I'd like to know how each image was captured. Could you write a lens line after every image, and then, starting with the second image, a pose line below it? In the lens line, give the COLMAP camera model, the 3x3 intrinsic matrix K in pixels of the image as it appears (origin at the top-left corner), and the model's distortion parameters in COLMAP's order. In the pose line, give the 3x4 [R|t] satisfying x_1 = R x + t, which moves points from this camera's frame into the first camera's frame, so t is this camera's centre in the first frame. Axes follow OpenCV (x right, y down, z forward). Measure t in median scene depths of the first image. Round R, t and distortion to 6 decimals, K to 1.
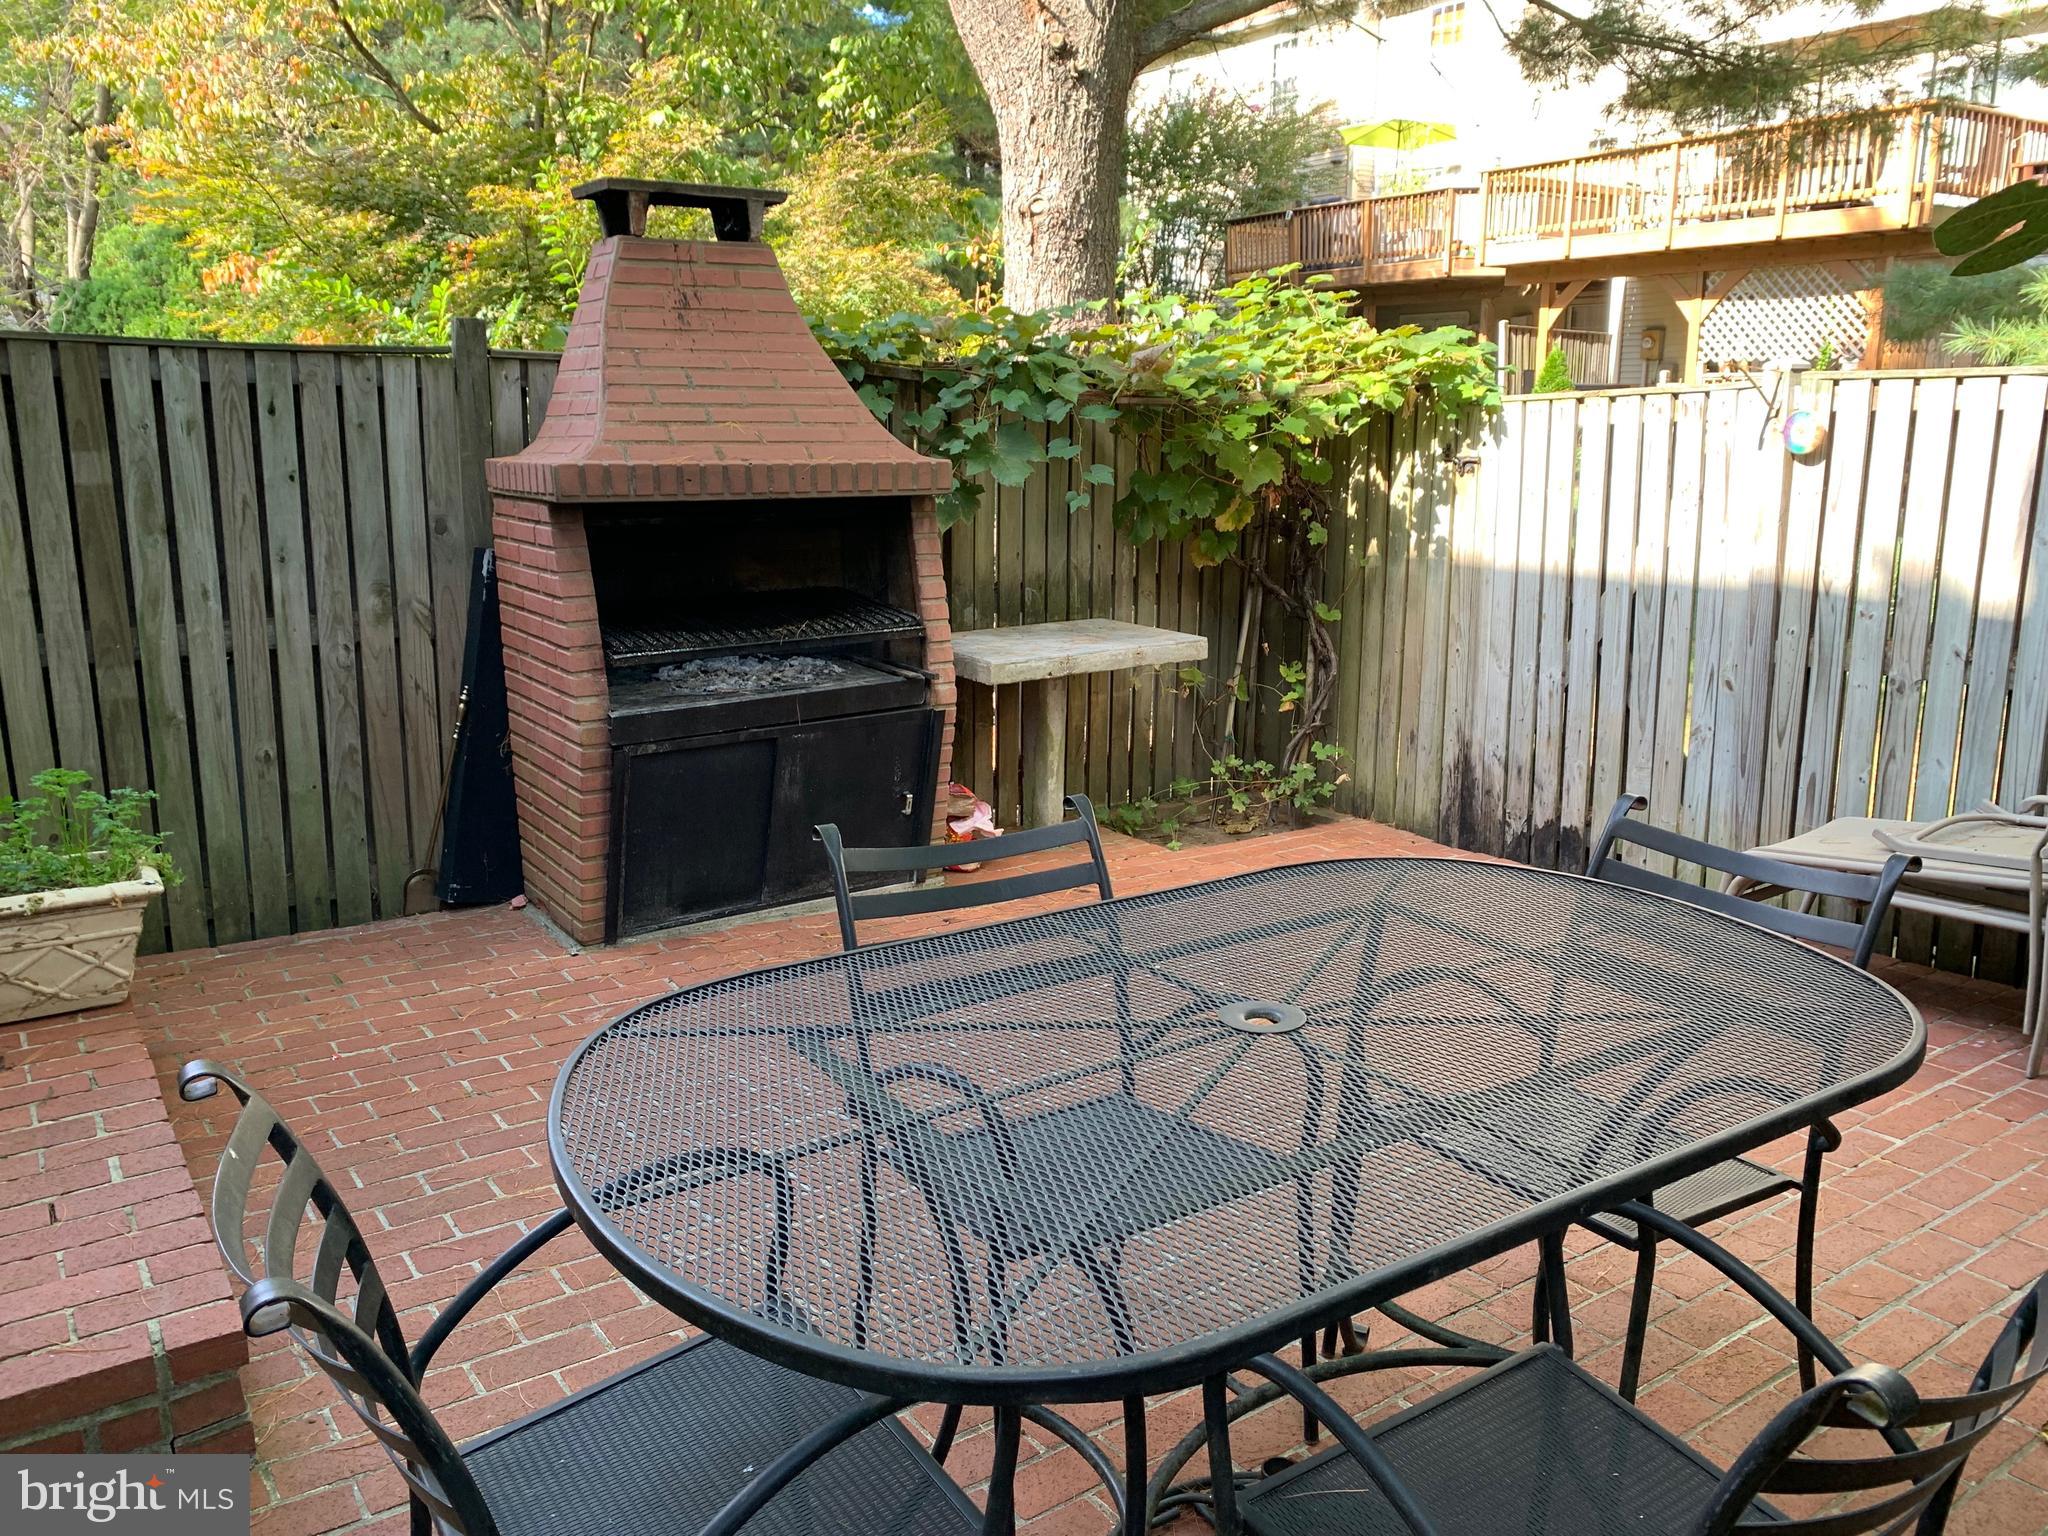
lens RADIAL K [[1563.9, 0, 1029.7], [0, 1563.9, 781.4], [0, 0, 1]] dist [0.011849, -0.005668]
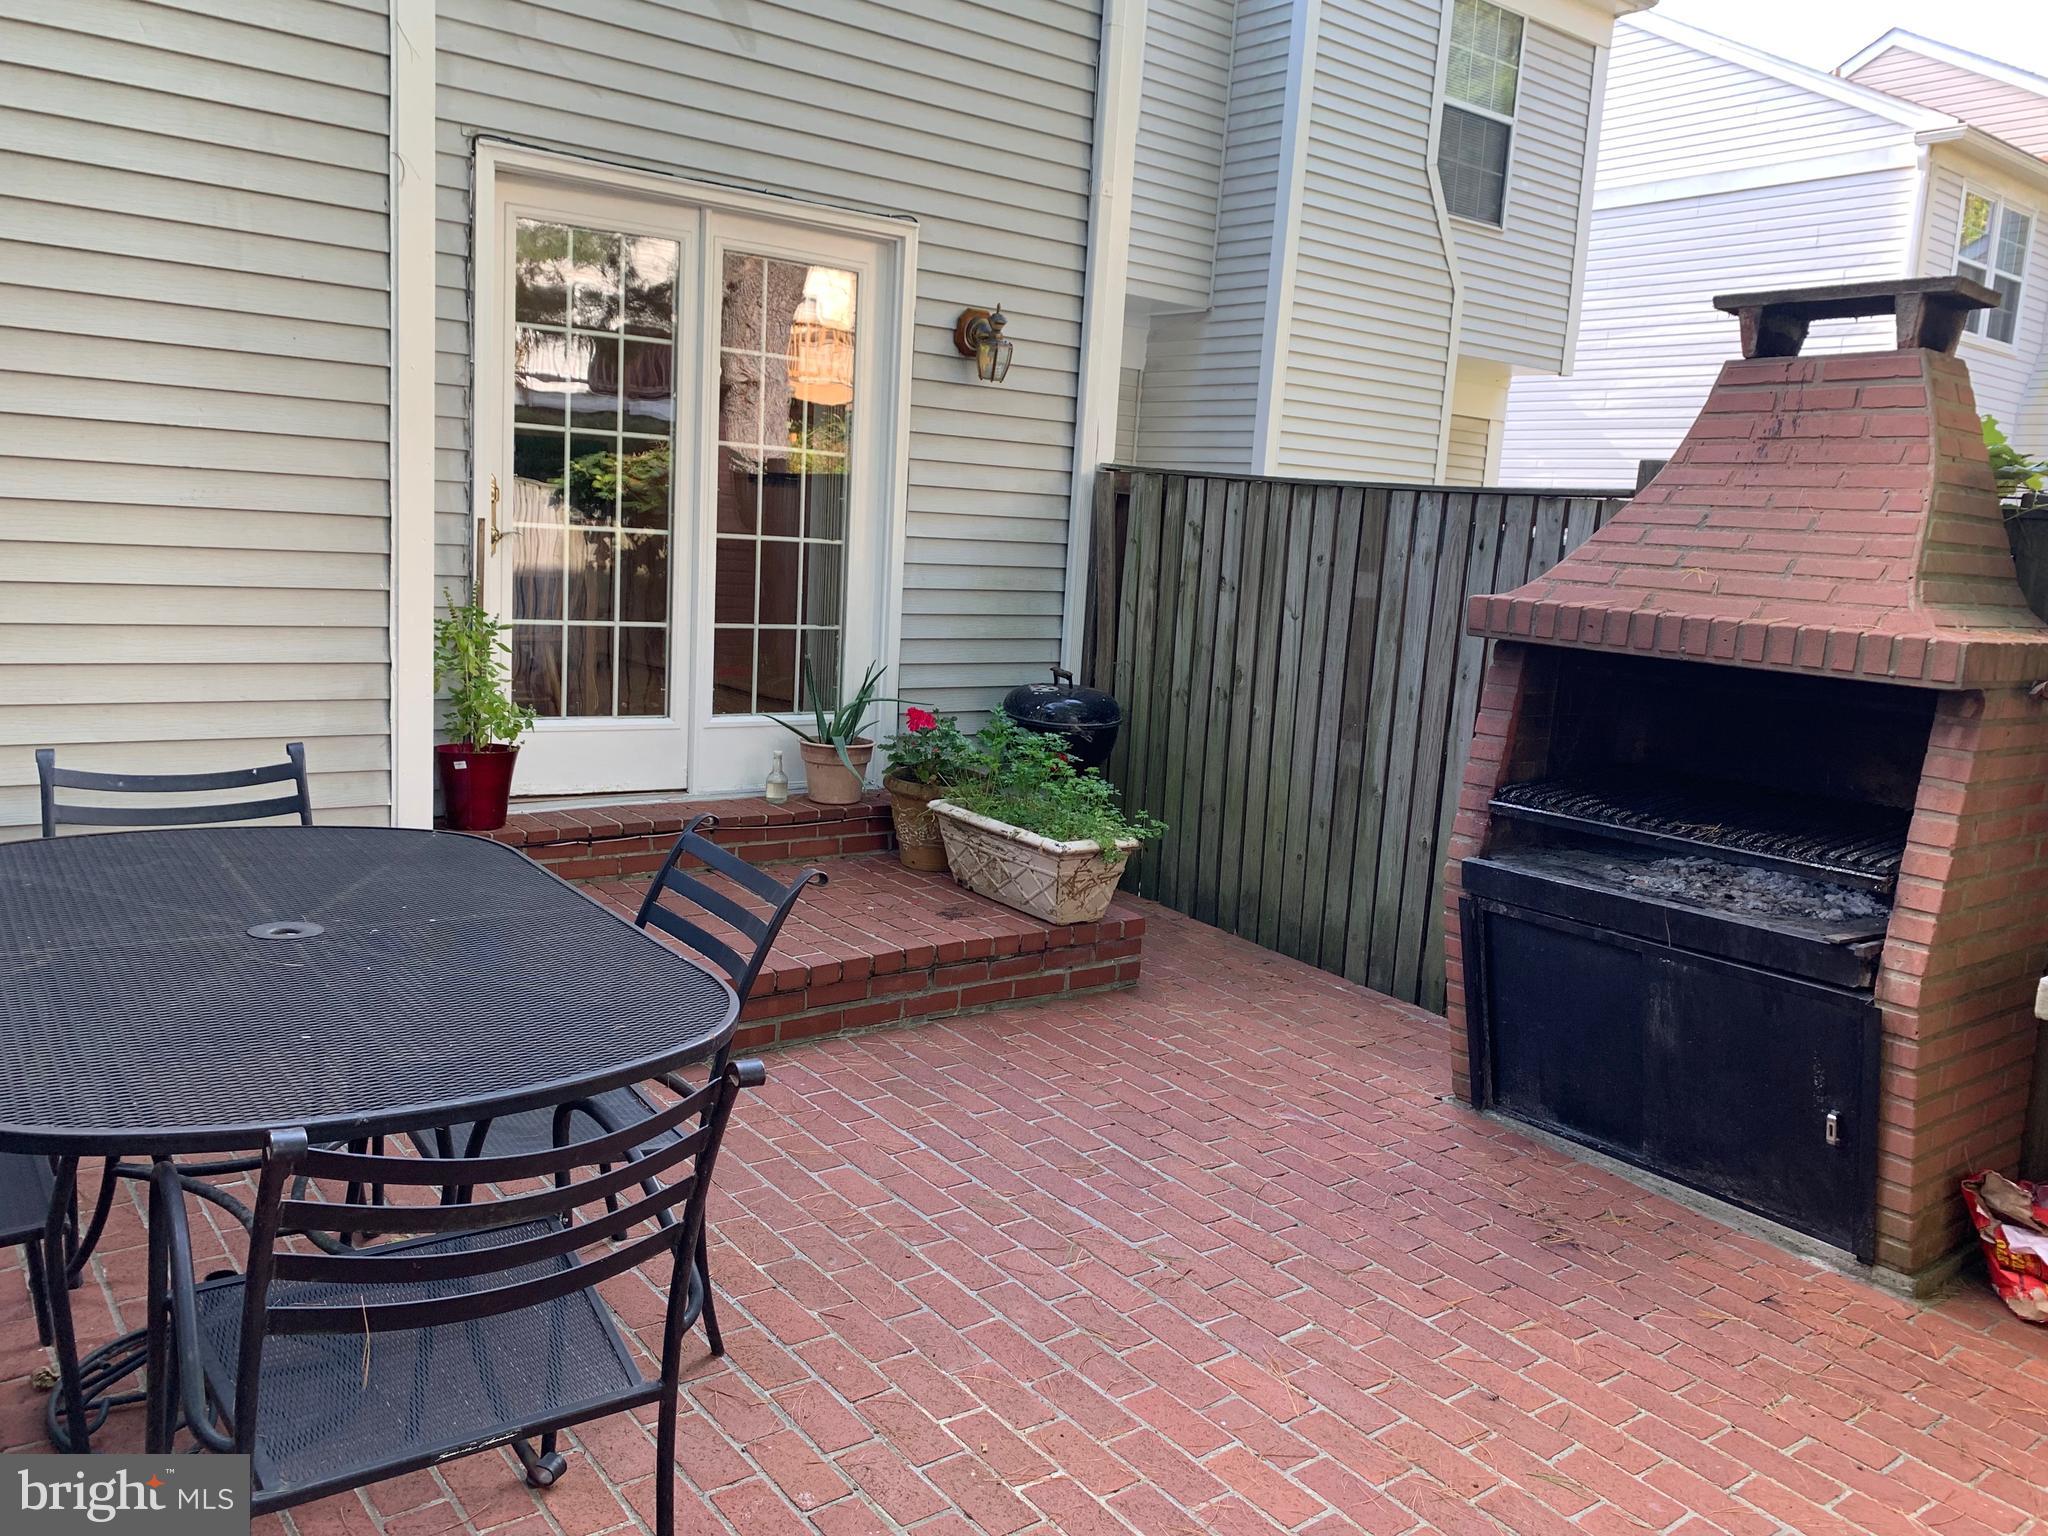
lens RADIAL K [[1563.9, 0, 1031.4], [0, 1563.9, 755.7], [0, 0, 1]] dist [0.011849, -0.005668]
pose [[0.032640, 0.142172, -0.989304, 0.620518], [-0.290426, 0.948469, 0.126722, -0.137561], [0.956341, 0.283183, 0.072248, 0.627937]]
